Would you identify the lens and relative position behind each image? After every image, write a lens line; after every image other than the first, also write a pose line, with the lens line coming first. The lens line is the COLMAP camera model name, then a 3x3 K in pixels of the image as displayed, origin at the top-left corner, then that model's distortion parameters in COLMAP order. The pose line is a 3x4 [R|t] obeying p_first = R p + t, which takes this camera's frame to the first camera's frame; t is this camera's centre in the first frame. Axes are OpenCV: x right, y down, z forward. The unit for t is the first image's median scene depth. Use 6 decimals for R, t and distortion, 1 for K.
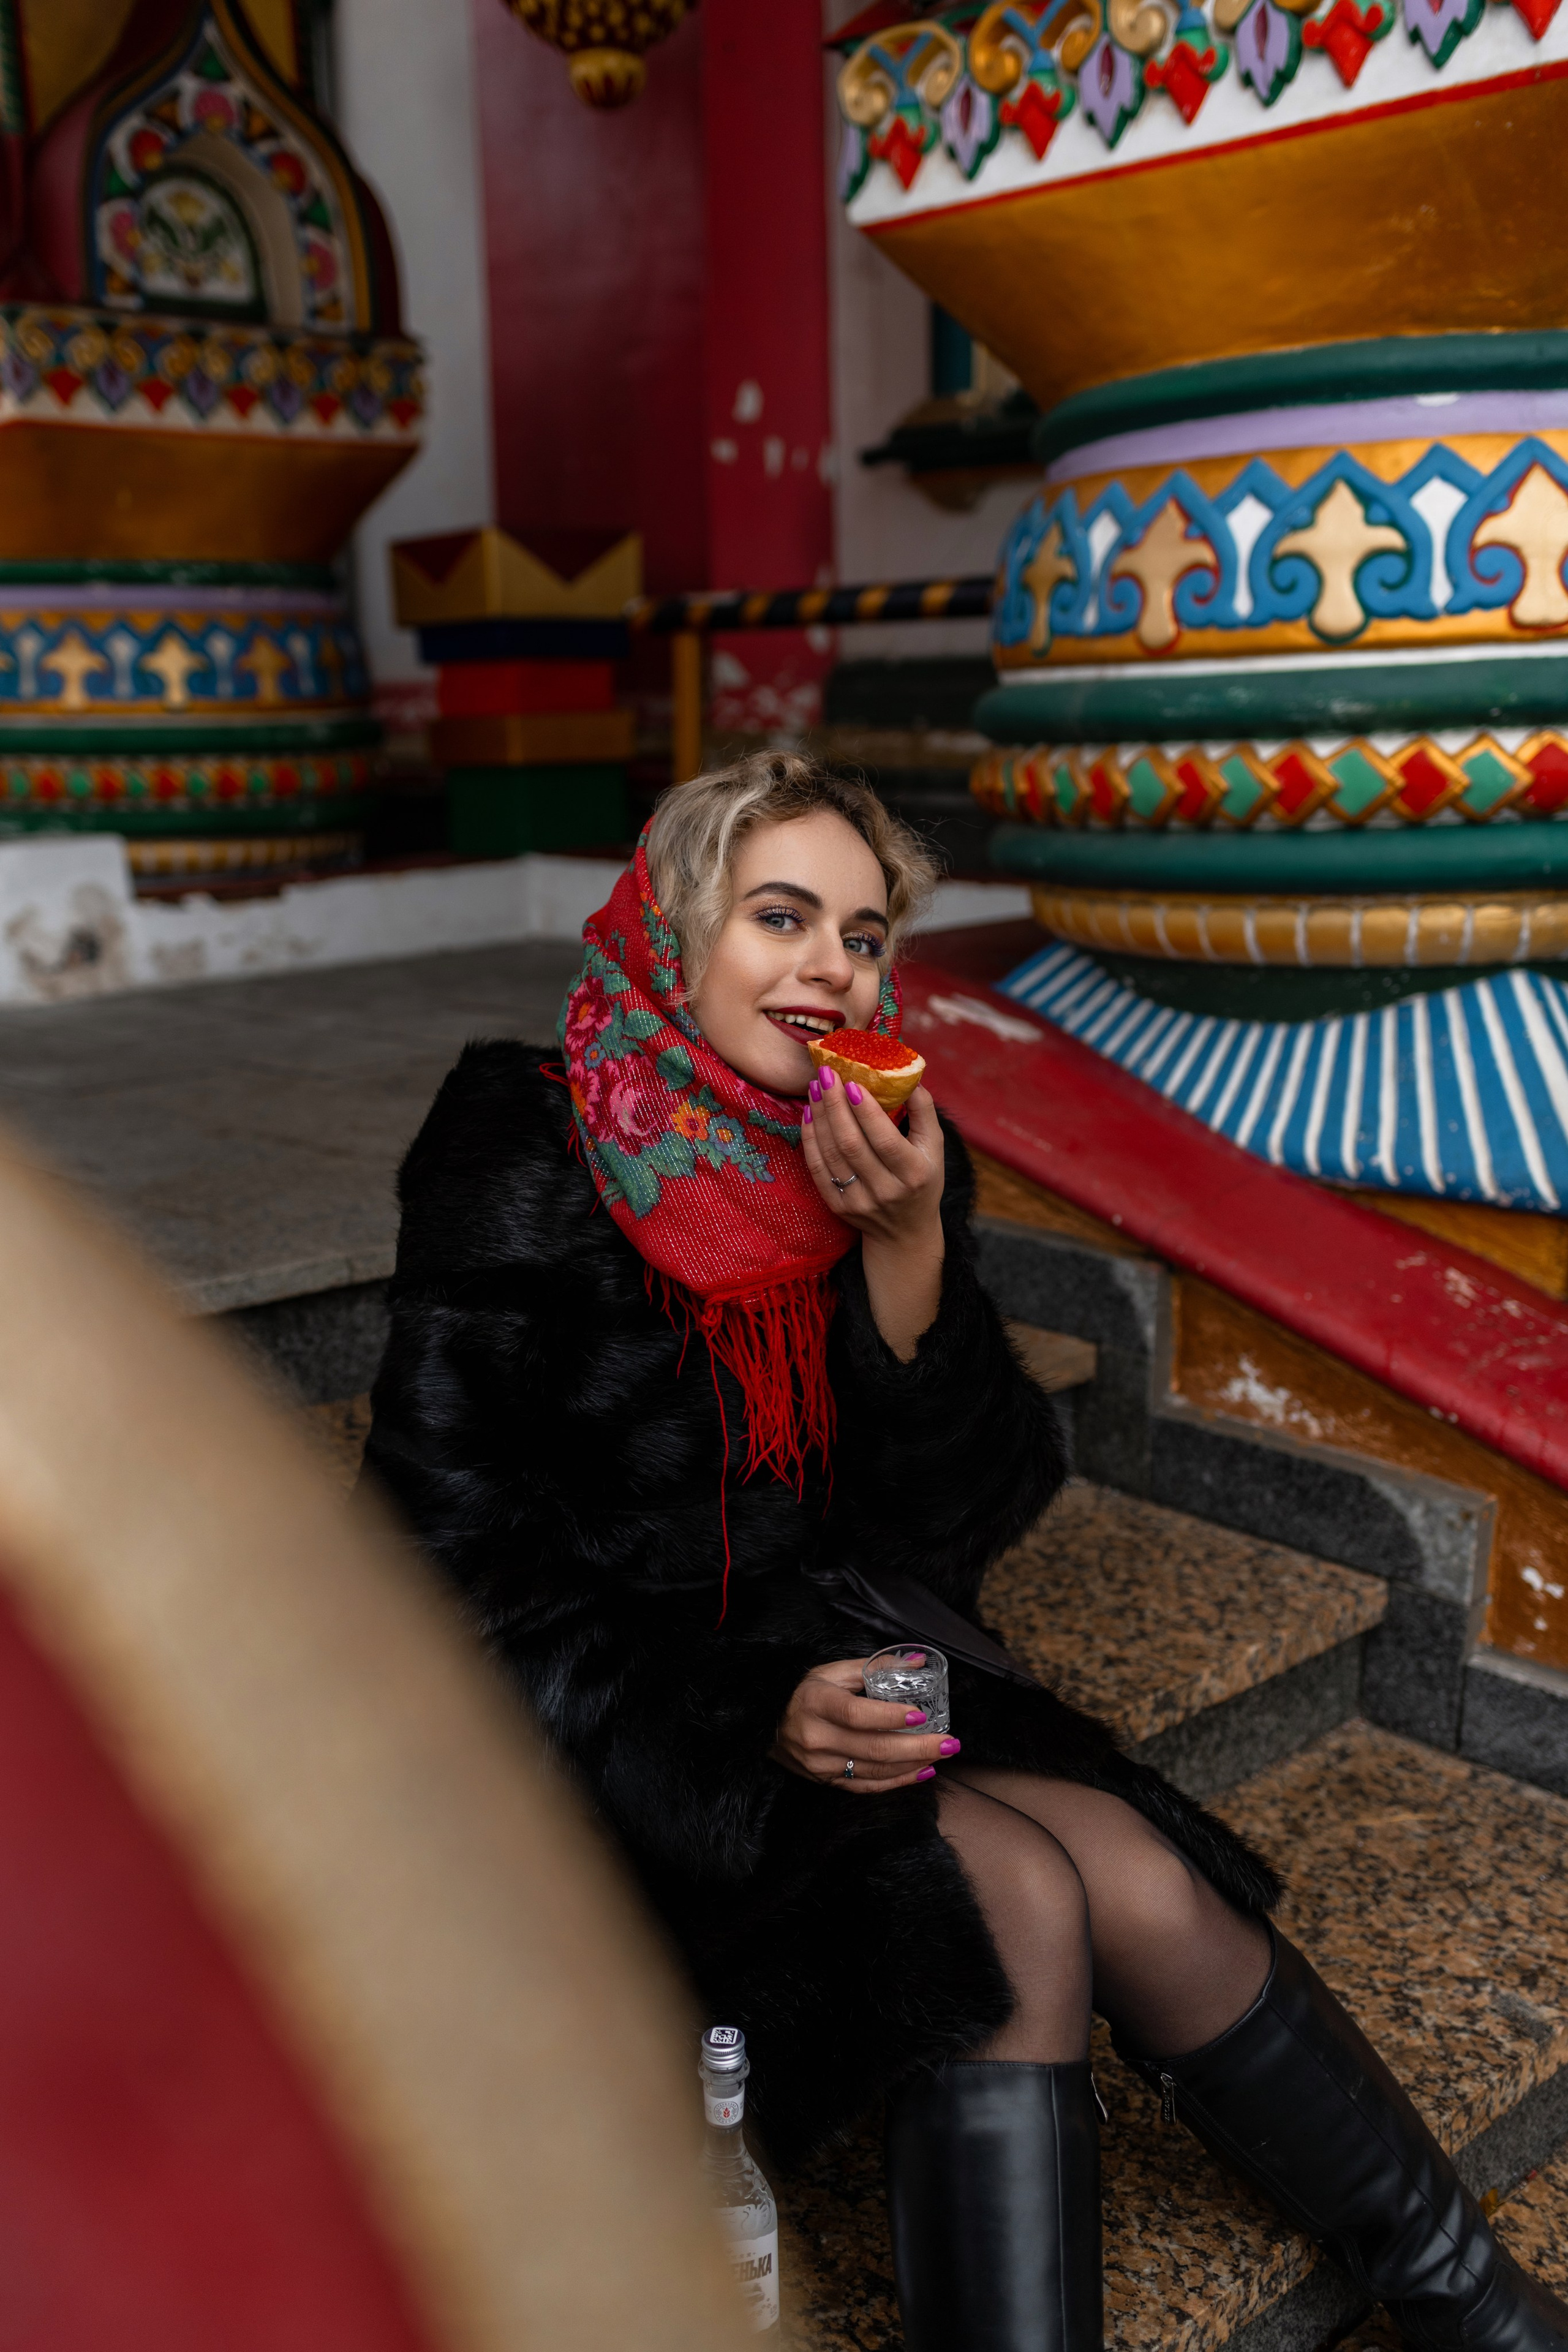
lens RADIAL K [[2303.0, 0, 784.0], [0, 2303.0, 1176.0], [0, 0, 1]] dist [0.020256, -0.024598]
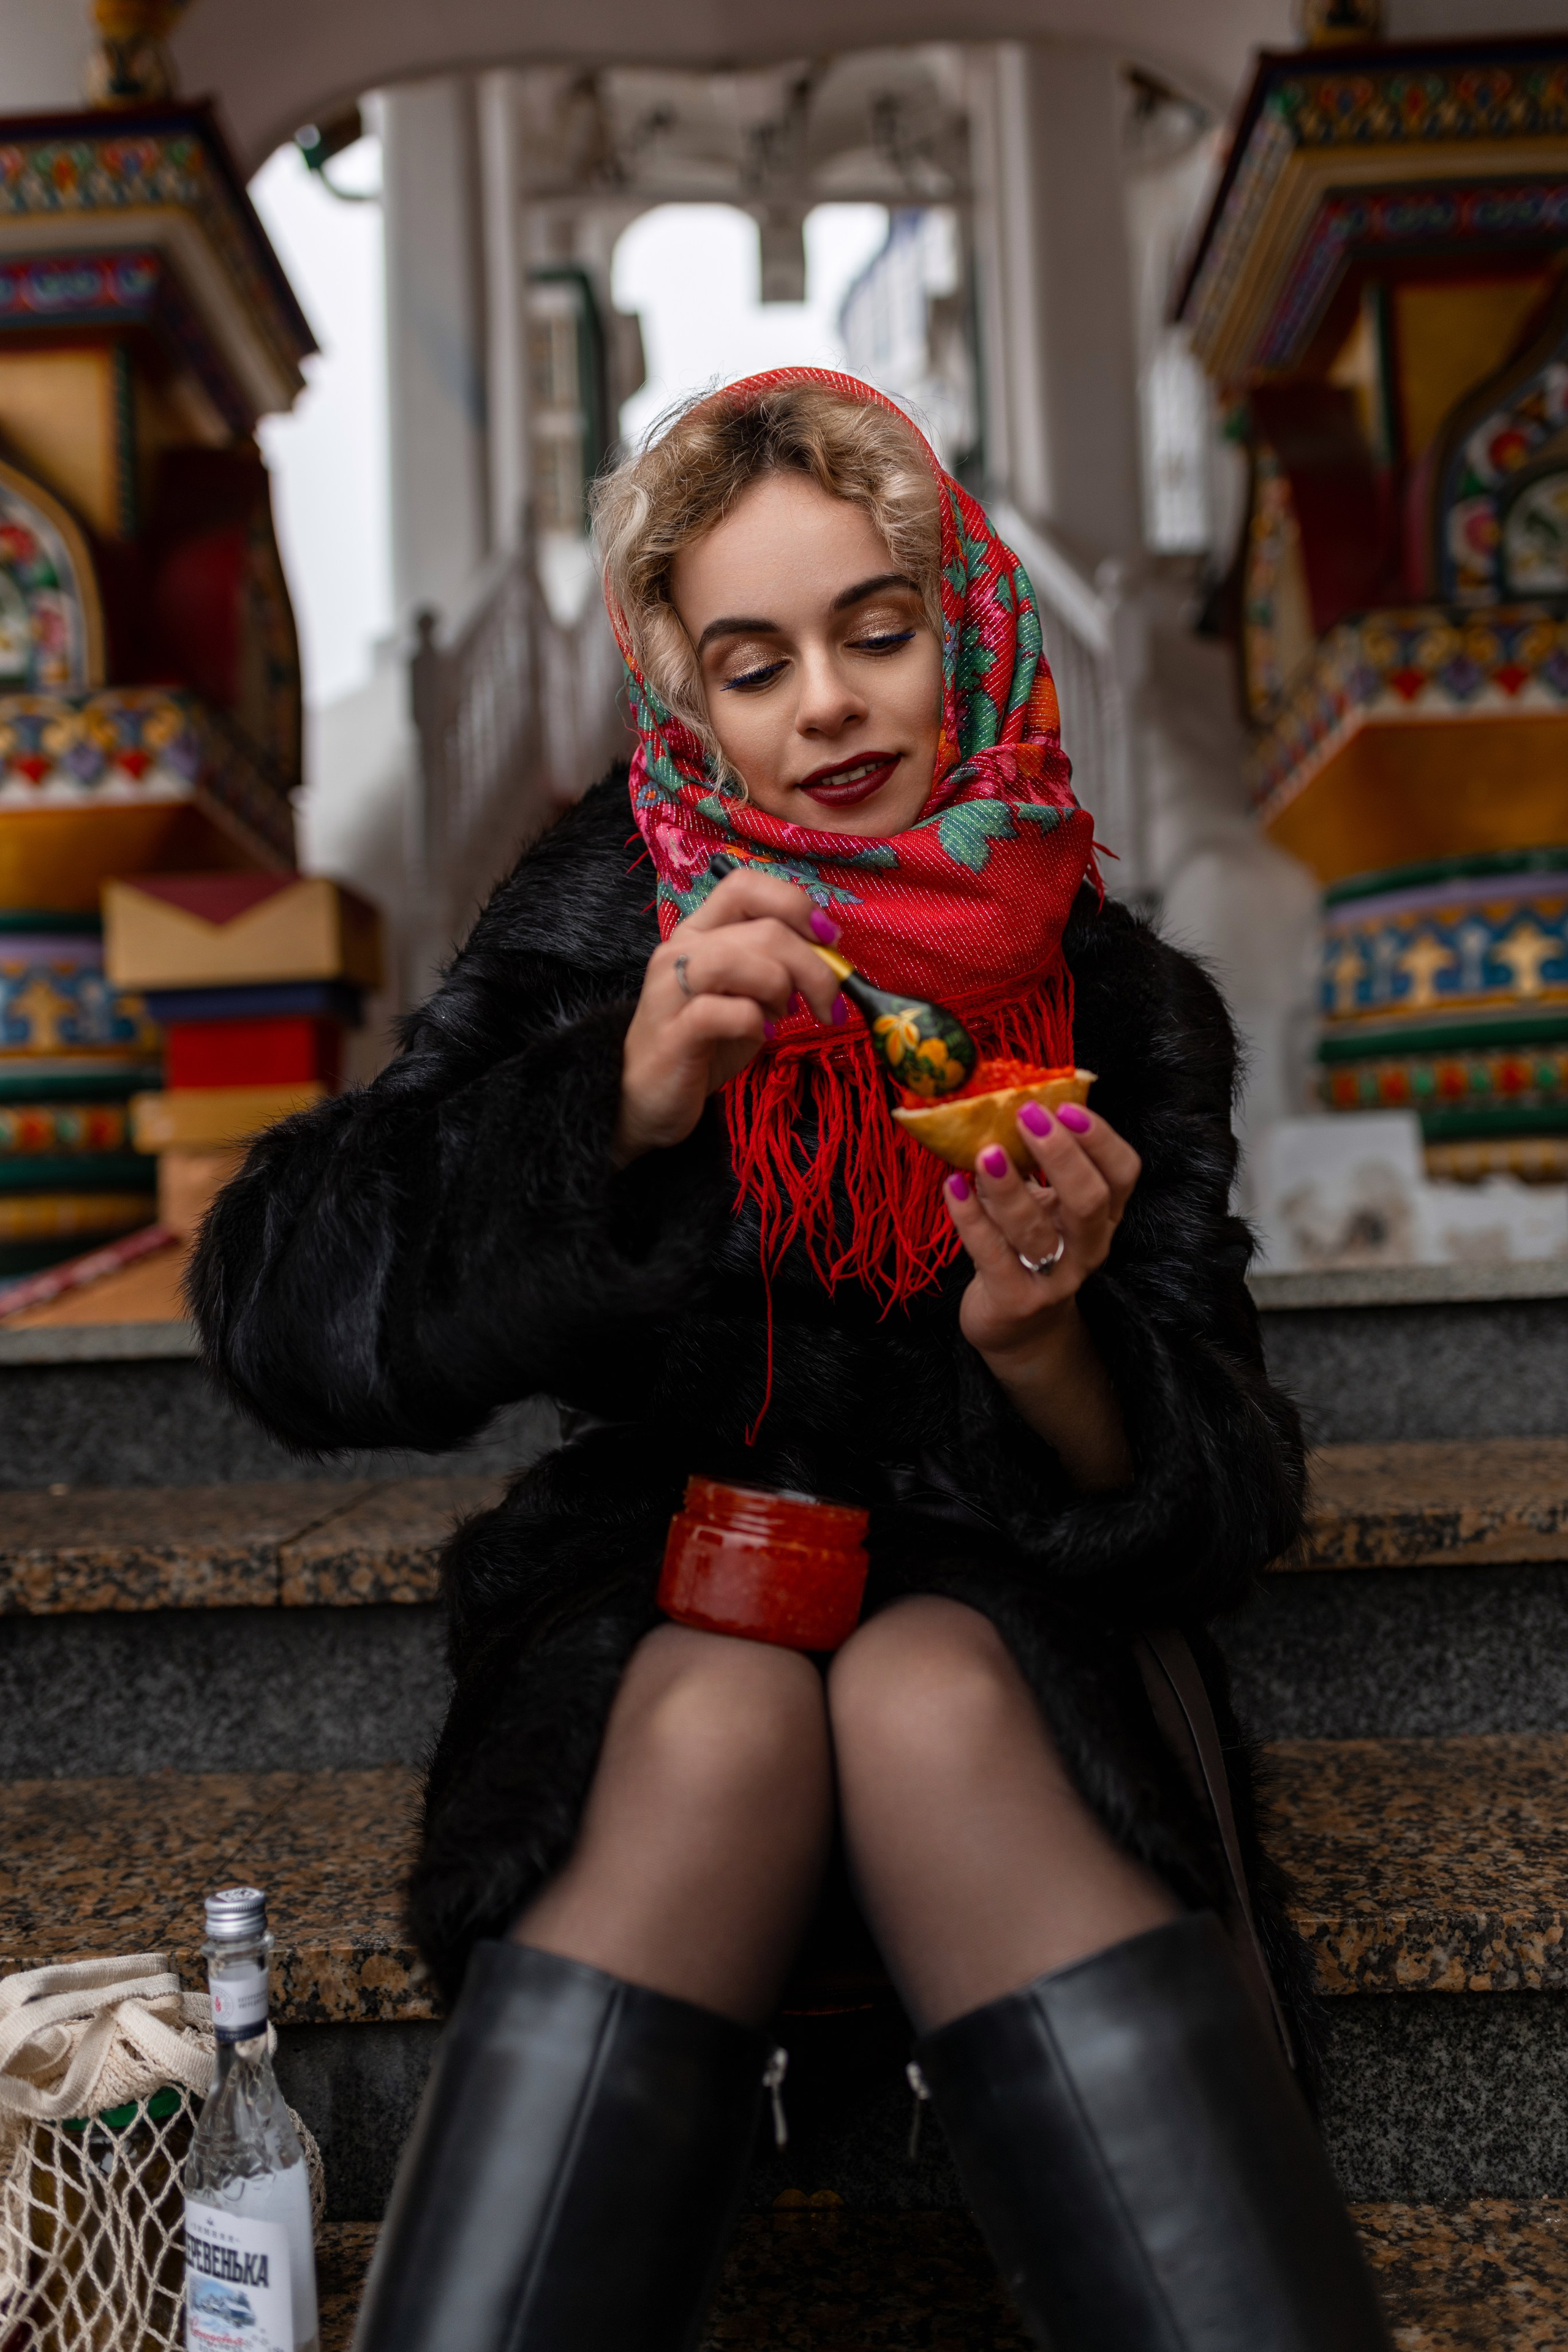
lens RADIAL K [[2303.0, 0, 784.0], [0, 2303.0, 1176.0], [0, 0, 1]] dist [0.020256, -0.024598]
pose [[0.696729, -0.051151, -0.715508, 0.192509], [-0.123932, 0.973872, -0.190300, 0.082779], [0.706548, 0.221262, 0.672186, 0.179259]]
